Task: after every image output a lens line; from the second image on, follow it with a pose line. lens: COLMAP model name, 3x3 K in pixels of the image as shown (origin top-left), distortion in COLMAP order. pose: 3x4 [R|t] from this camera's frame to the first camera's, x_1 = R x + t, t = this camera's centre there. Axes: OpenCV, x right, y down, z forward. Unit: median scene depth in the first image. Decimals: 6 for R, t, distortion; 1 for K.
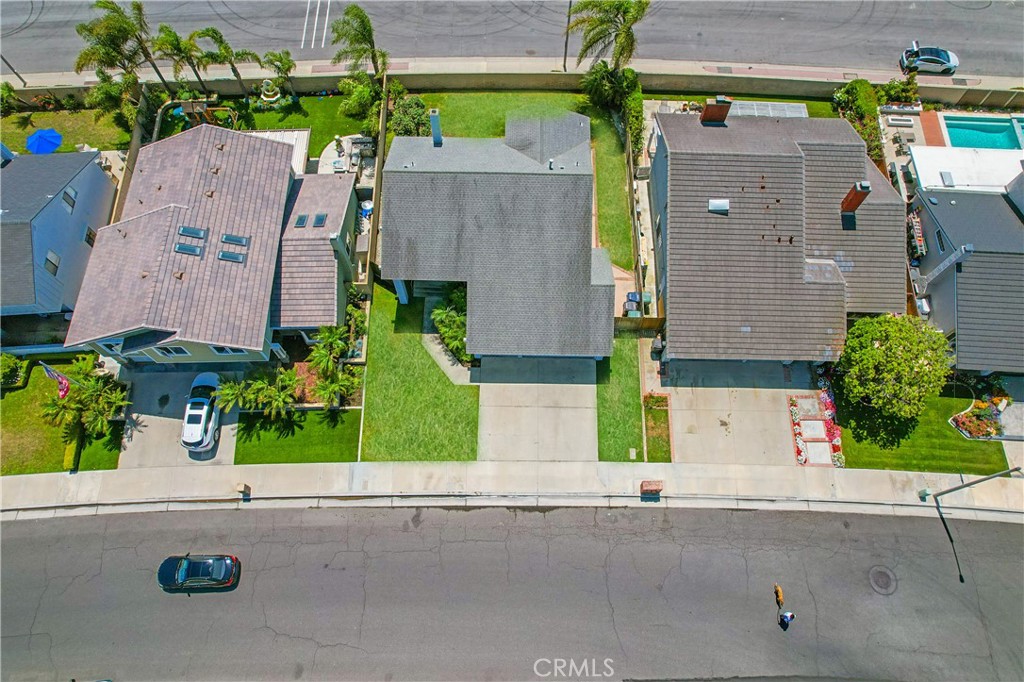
lens RADIAL K [[666.9, 0, 512.0], [0, 666.9, 341.0], [0, 0, 1]] dist [-0.098865, 0.085879]
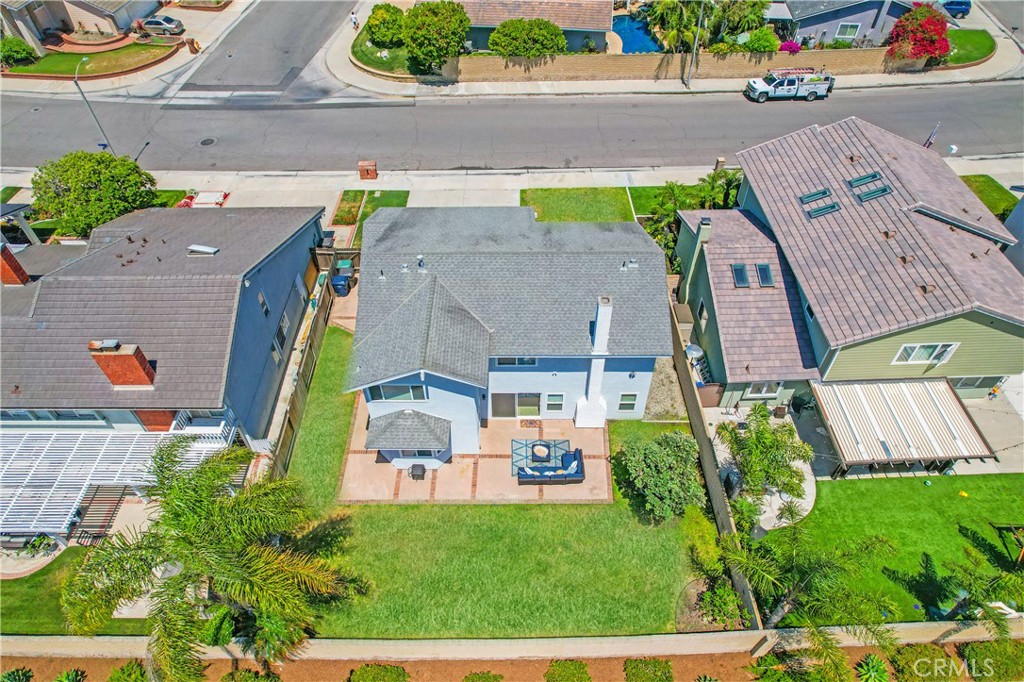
lens RADIAL K [[666.9, 0, 512.0], [0, 666.9, 341.0], [0, 0, 1]] dist [-0.098865, 0.085879]
pose [[-0.999818, 0.018822, -0.003017, -0.031098], [-0.009905, -0.377753, 0.925853, -0.923741], [0.016287, 0.925715, 0.377871, 0.808017]]
